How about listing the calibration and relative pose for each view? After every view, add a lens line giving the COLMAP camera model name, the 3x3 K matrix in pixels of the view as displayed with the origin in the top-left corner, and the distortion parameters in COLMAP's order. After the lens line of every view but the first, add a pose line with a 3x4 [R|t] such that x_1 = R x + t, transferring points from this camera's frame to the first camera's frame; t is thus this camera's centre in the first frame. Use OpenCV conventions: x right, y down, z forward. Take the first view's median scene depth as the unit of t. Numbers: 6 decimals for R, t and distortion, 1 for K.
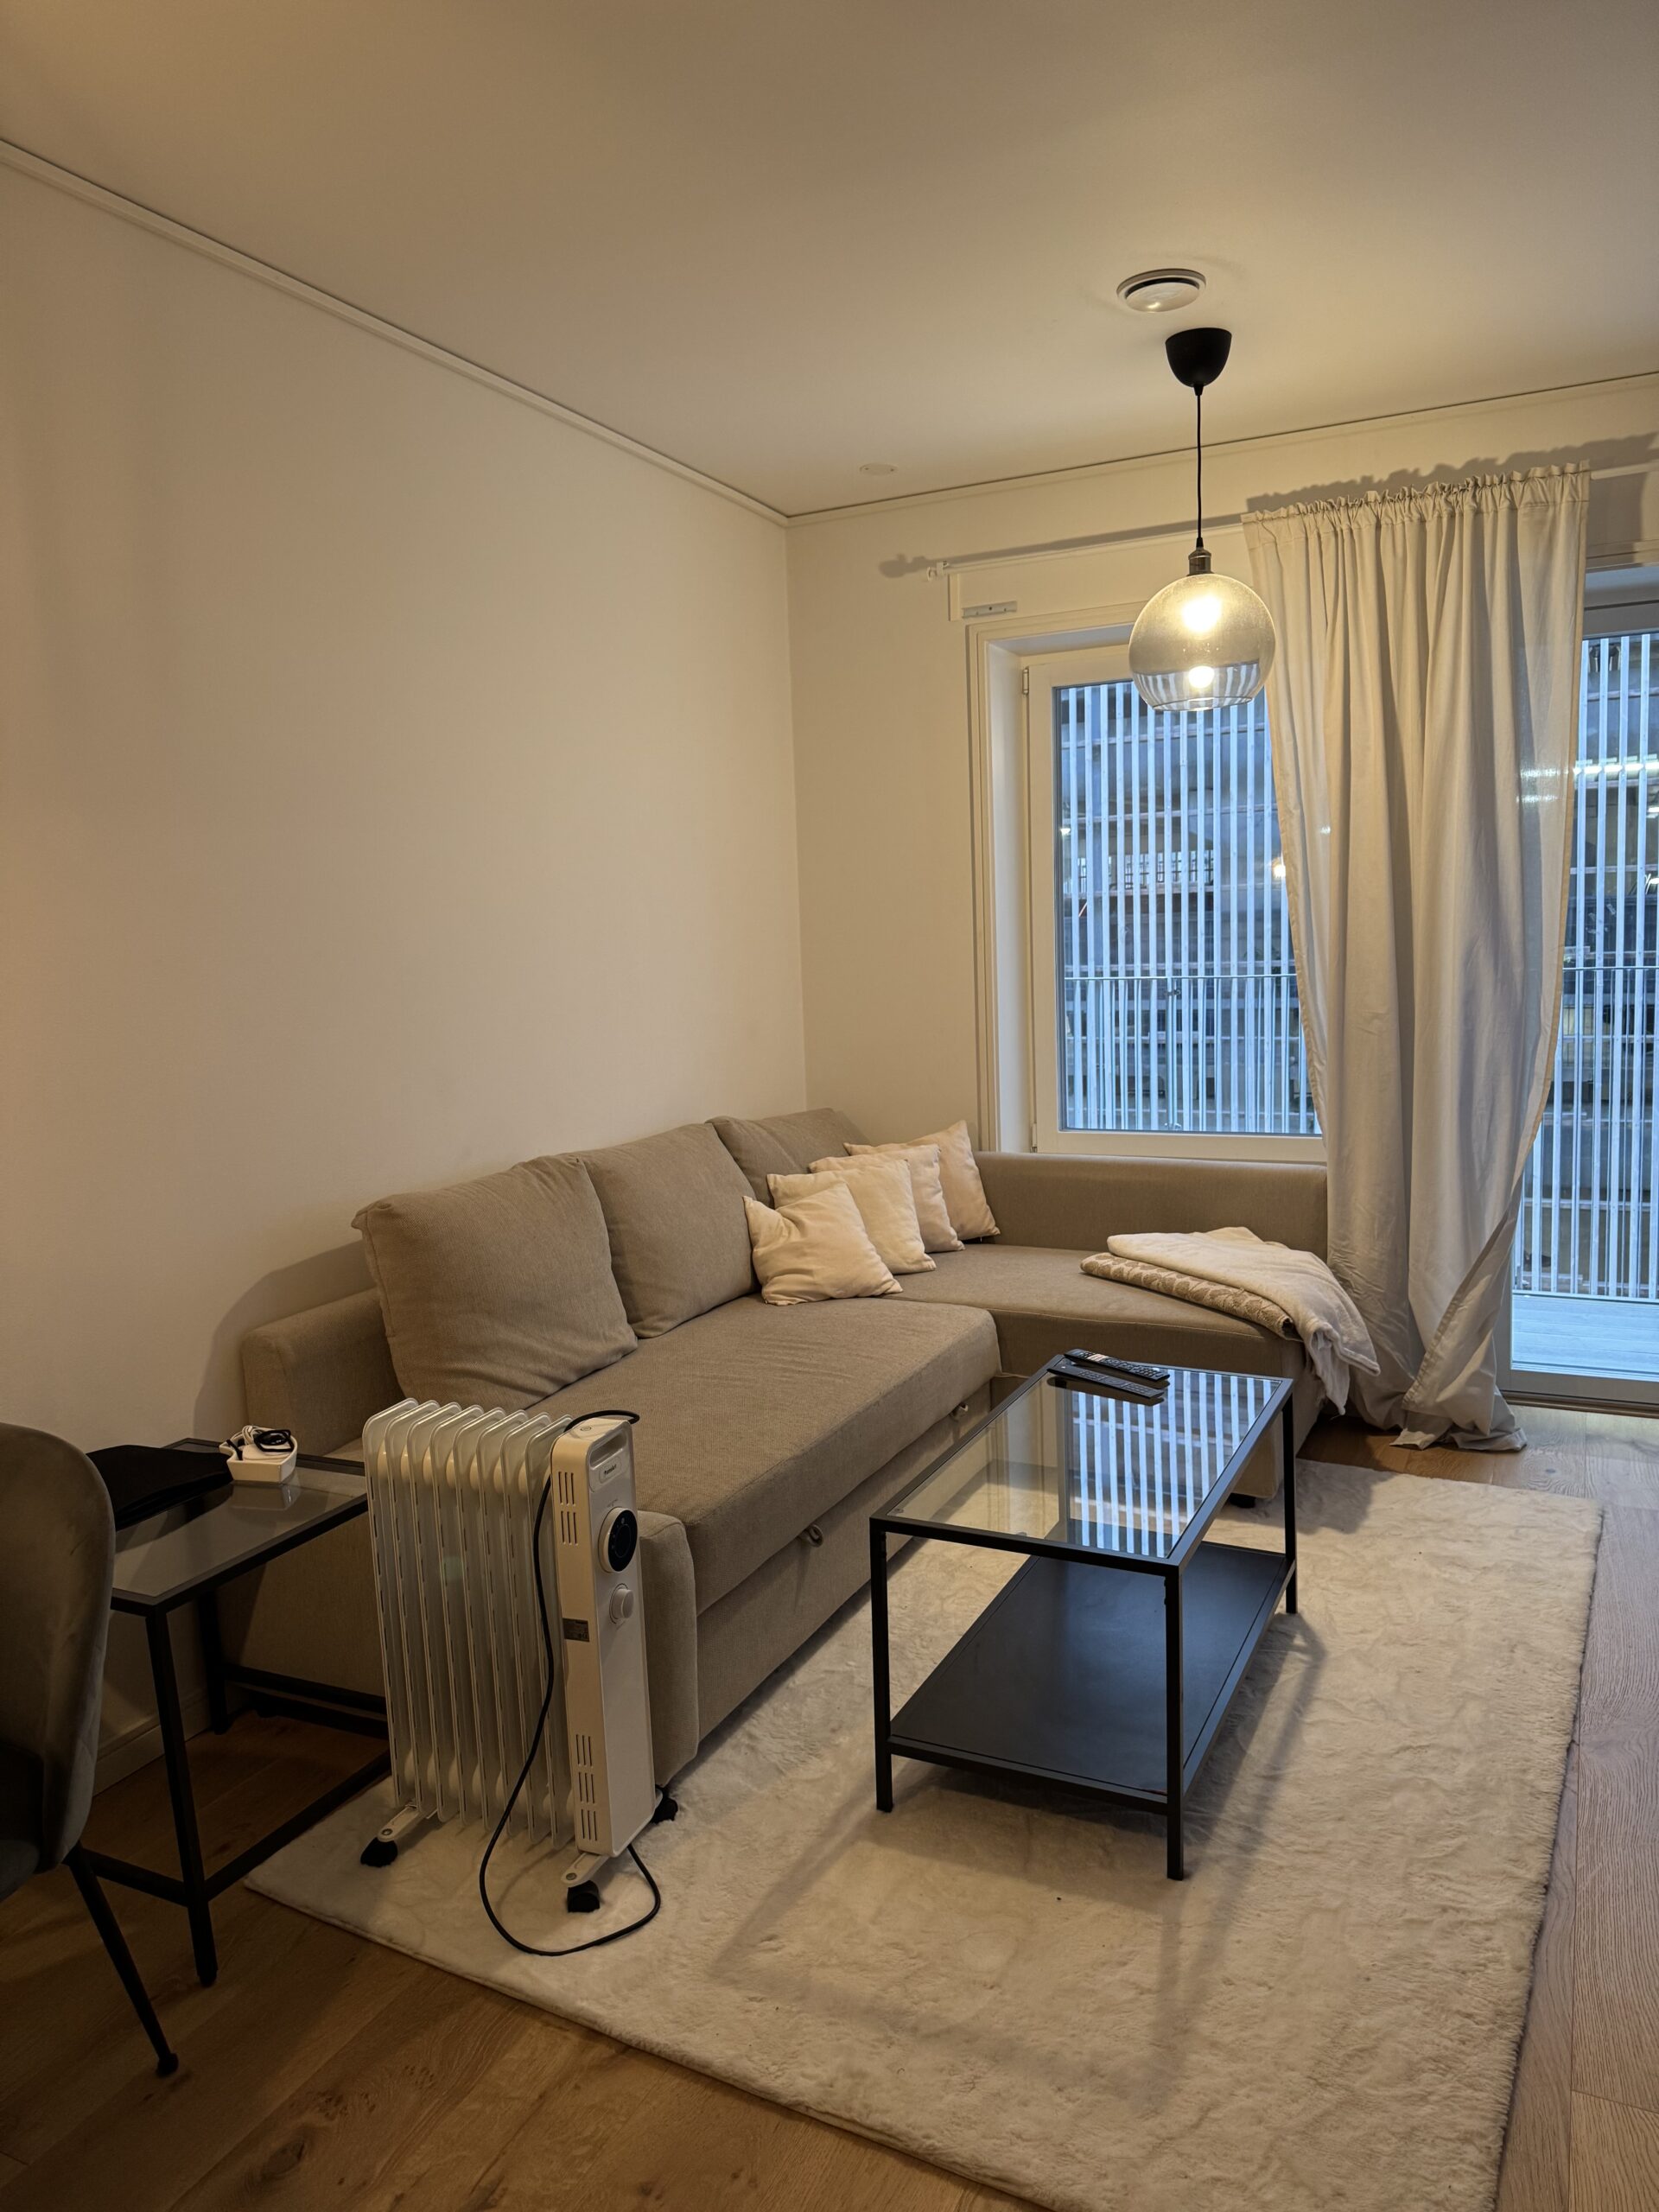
lens RADIAL K [[1539.8, 0, 824.9], [0, 1539.8, 1106.4], [0, 0, 1]] dist [0.007012, -0.005284]
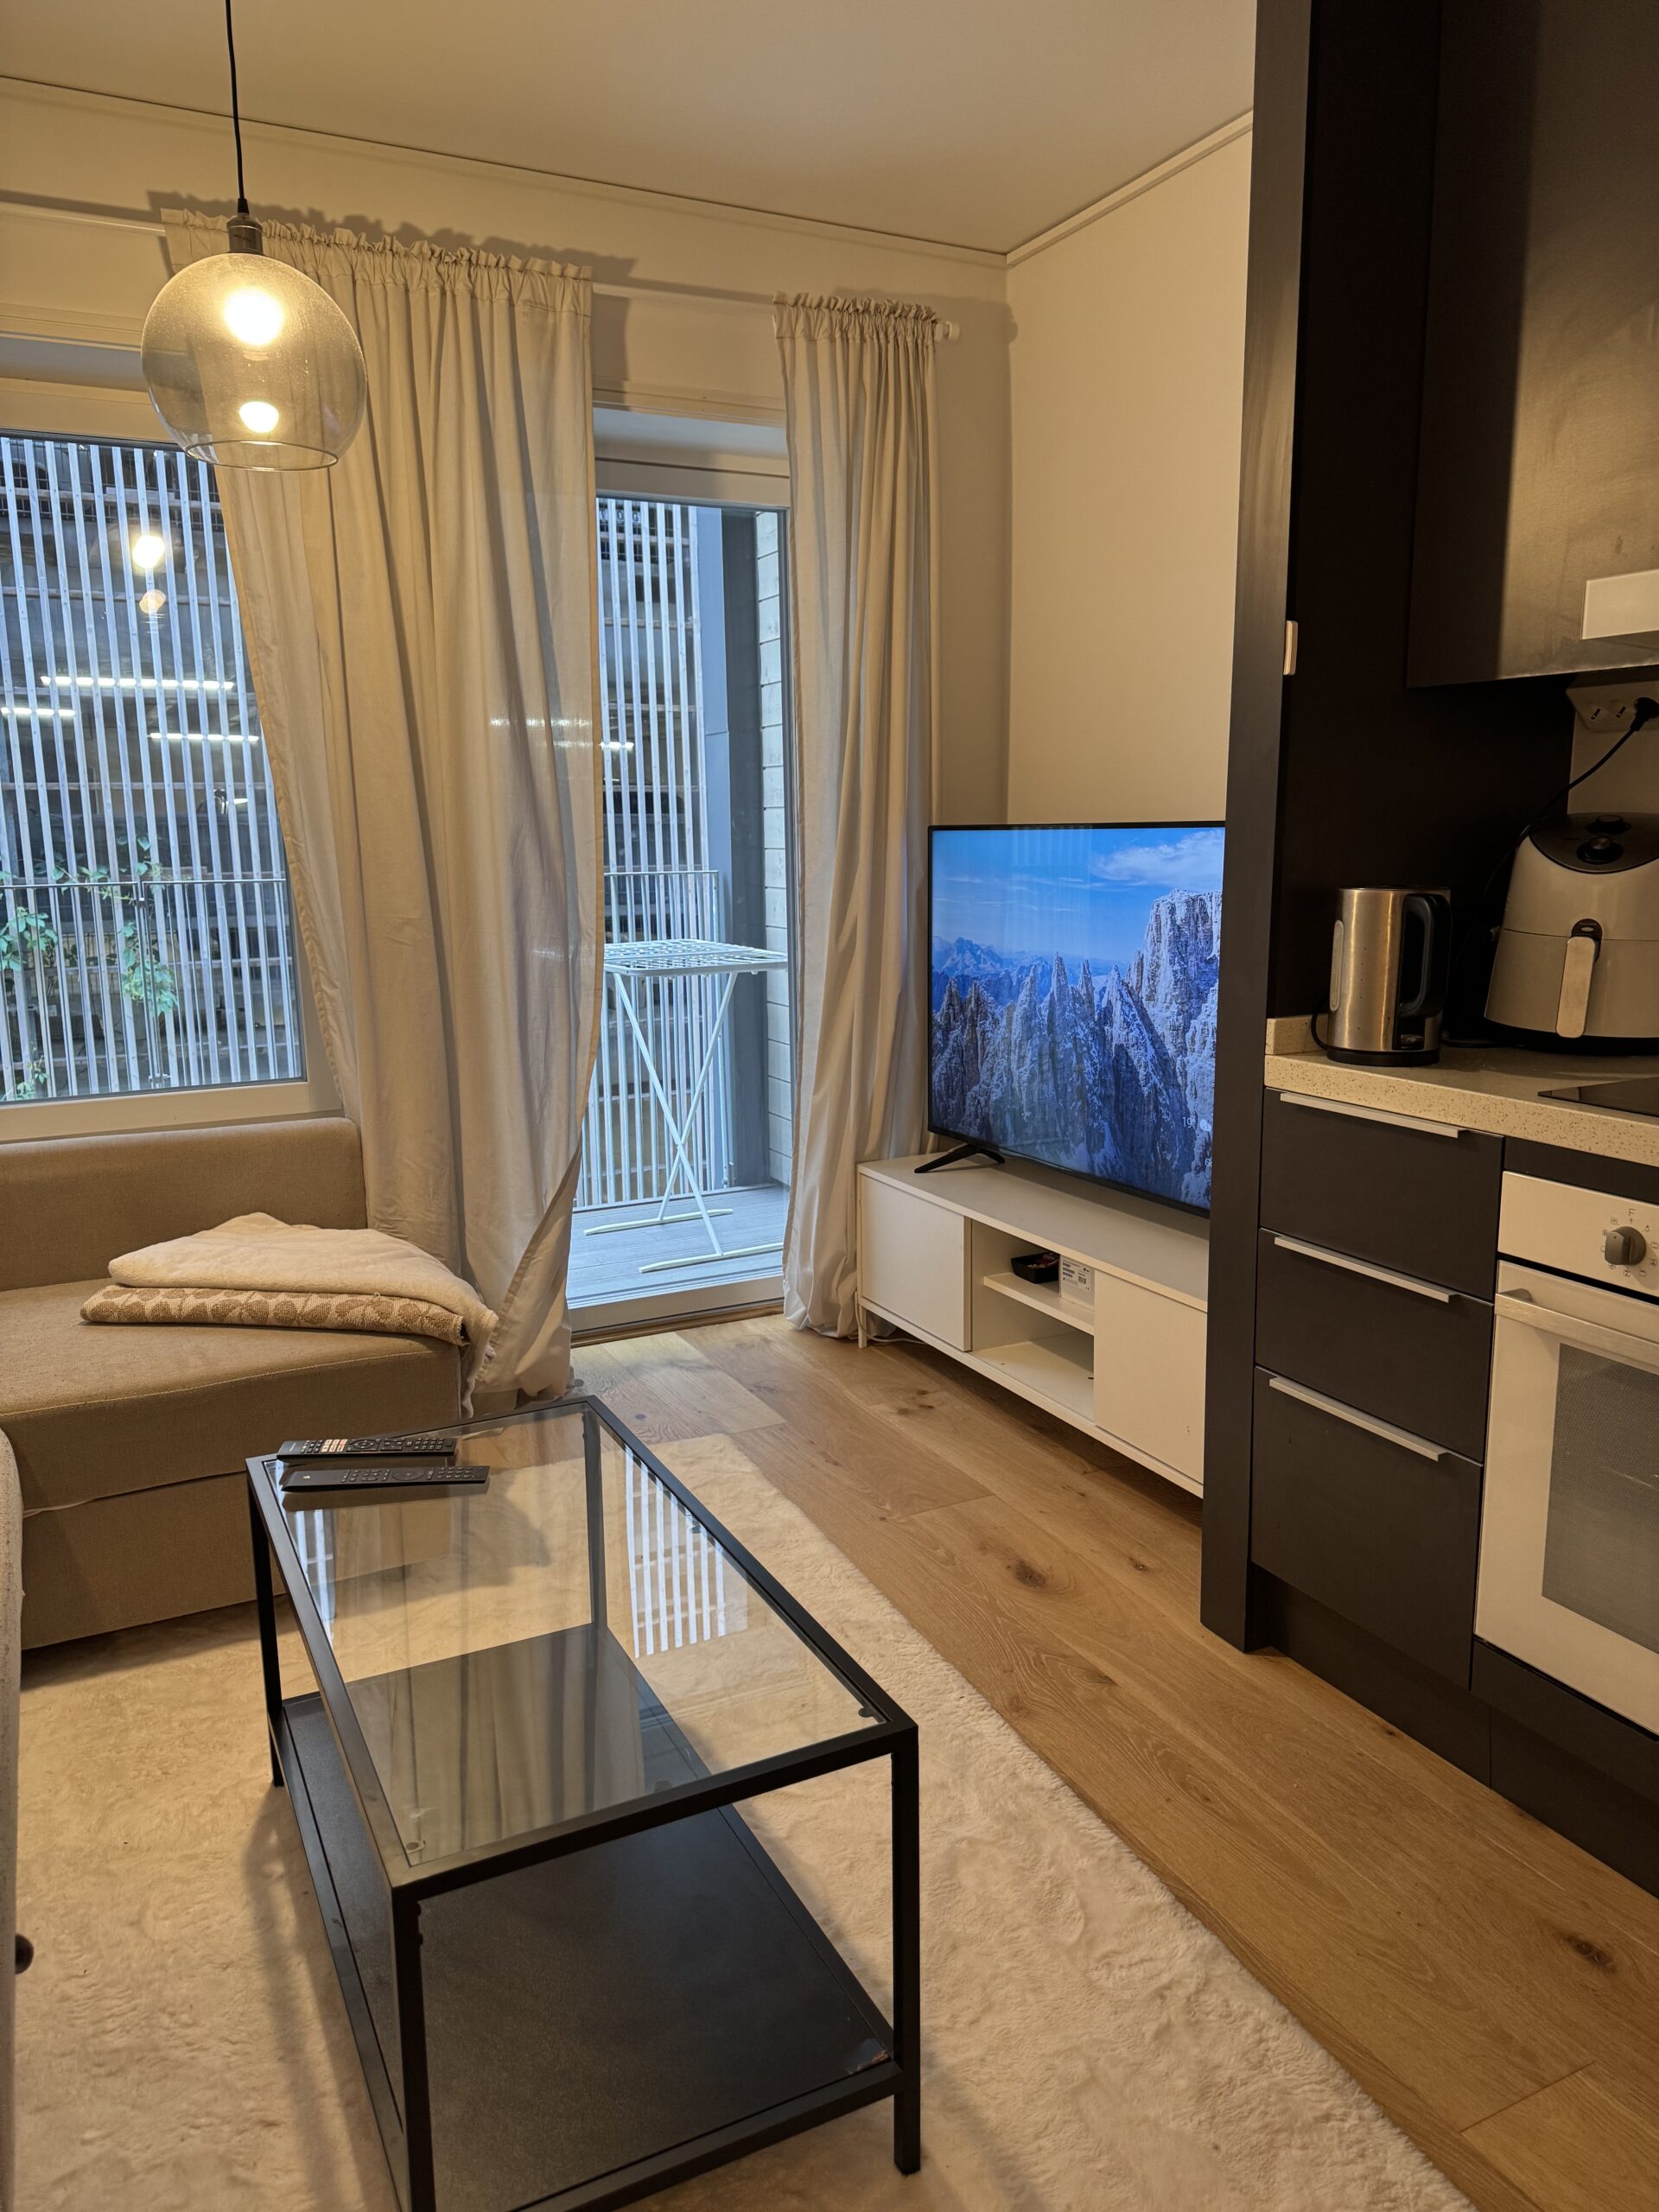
lens RADIAL K [[1539.8, 0, 826.8], [0, 1539.8, 1111.0], [0, 0, 1]] dist [0.007012, -0.005284]
pose [[0.604877, -0.123179, 0.786734, -0.159229], [0.086885, 0.992274, 0.088559, -0.013875], [-0.791564, 0.014788, 0.610907, 0.363035]]
